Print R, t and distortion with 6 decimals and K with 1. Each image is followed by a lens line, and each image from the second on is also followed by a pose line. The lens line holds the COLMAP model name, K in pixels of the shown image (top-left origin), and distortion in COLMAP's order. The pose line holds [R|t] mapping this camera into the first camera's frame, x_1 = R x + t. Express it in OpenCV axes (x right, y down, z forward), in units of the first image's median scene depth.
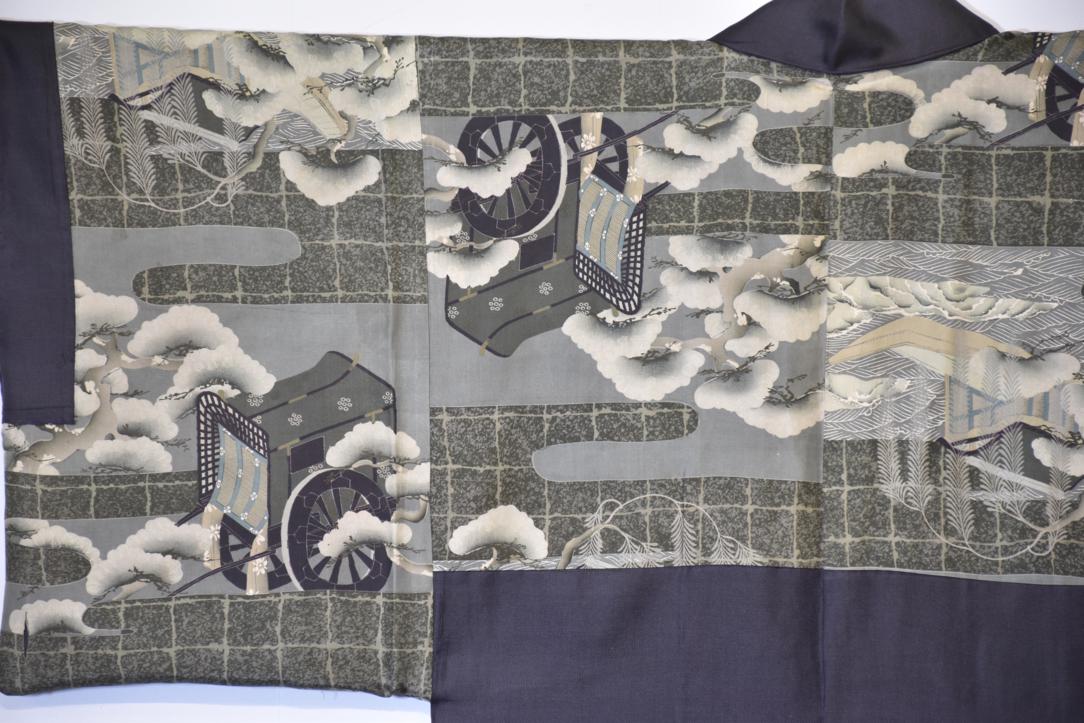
lens RADIAL K [[5536.1, 0, 528.9], [0, 5536.1, 375.9], [0, 0, 1]] dist [2.395283, 0.000000]
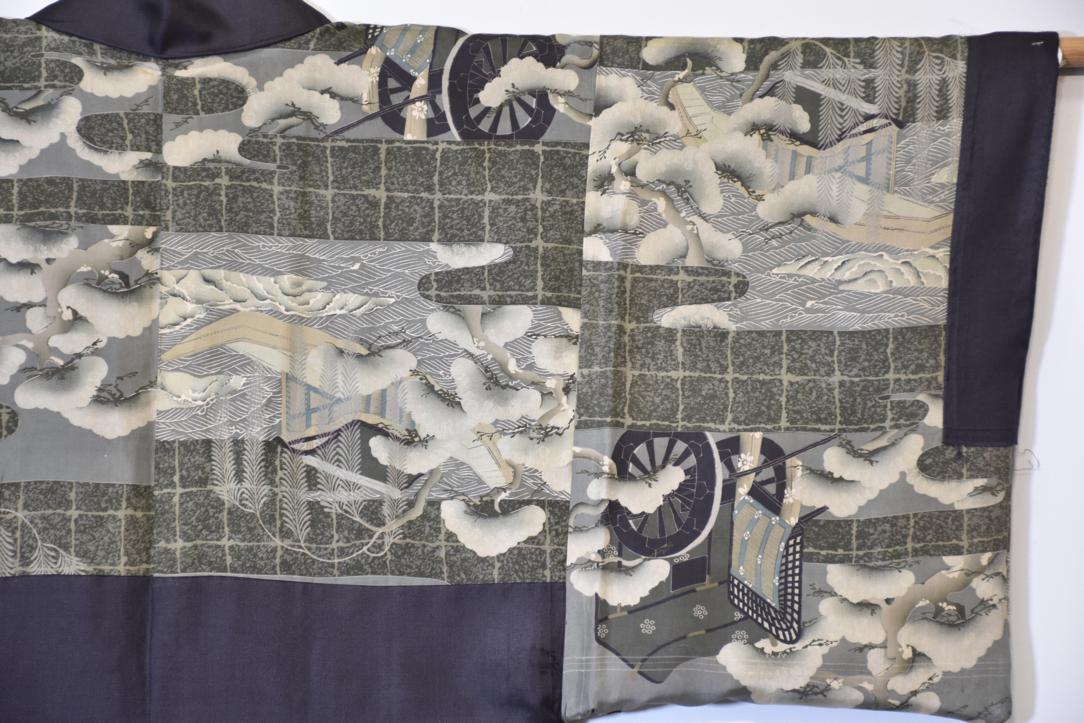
lens RADIAL K [[3639.5, 0, 543.6], [0, 3639.5, 360.8], [0, 0, 1]] dist [1.081272, 0.000000]
pose [[0.997362, -0.002820, 0.072529, 0.073406], [0.004501, 0.999725, -0.023025, 0.012677], [-0.072444, 0.023291, 0.997101, 0.366408]]
